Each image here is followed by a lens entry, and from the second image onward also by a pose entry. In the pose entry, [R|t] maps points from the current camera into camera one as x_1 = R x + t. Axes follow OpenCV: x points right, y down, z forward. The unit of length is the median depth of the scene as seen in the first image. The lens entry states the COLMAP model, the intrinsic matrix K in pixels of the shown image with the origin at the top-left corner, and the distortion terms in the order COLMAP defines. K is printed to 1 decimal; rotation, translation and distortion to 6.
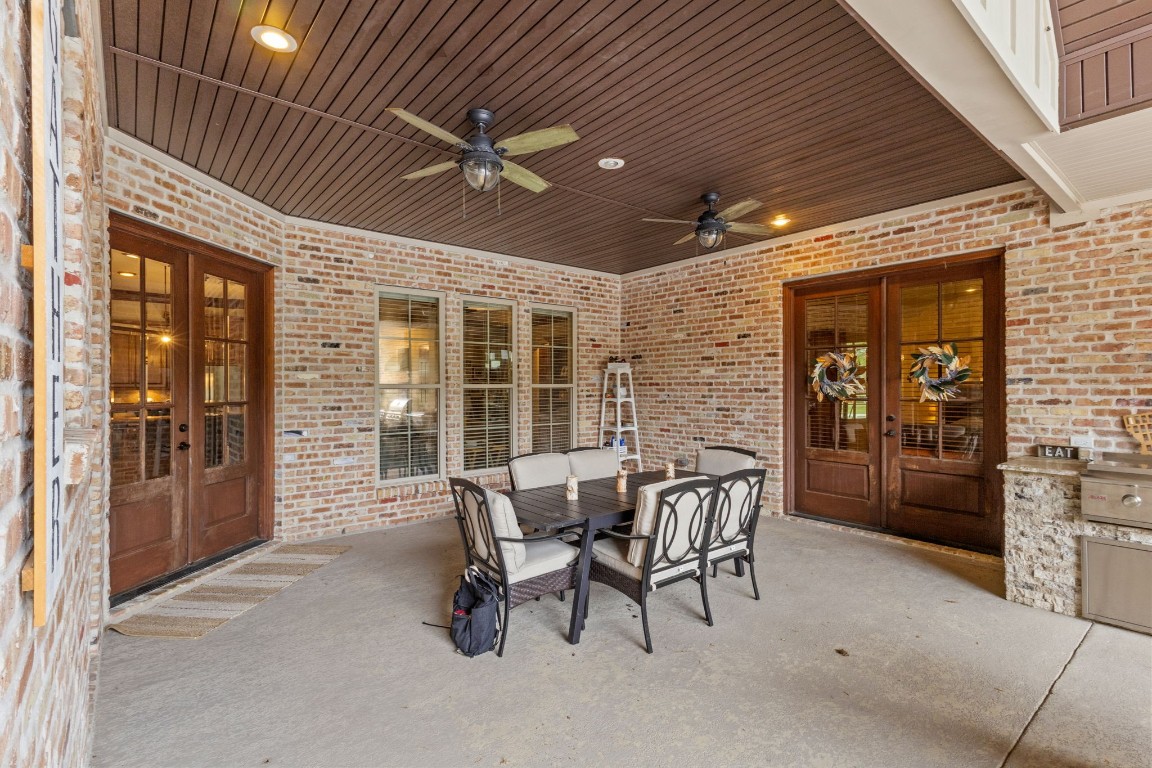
lens RADIAL K [[541.5, 0, 575.5], [0, 541.5, 381.5], [0, 0, 1]] dist [0.007840, -0.000078]
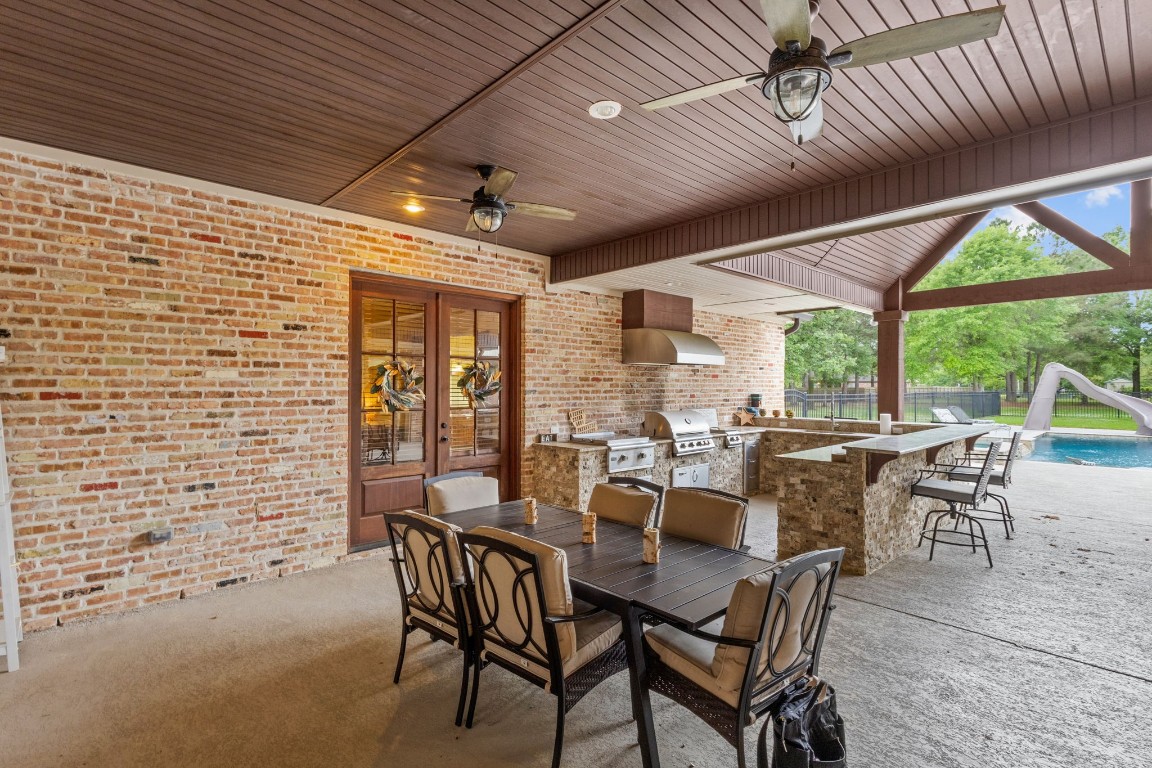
lens RADIAL K [[541.5, 0, 575.5], [0, 541.5, 381.5], [0, 0, 1]] dist [0.007840, -0.000078]
pose [[-0.068787, 0.012033, 0.997559, -0.424324], [-0.012189, 0.999842, -0.012901, -0.007728], [-0.997557, -0.013046, -0.068630, 0.674155]]
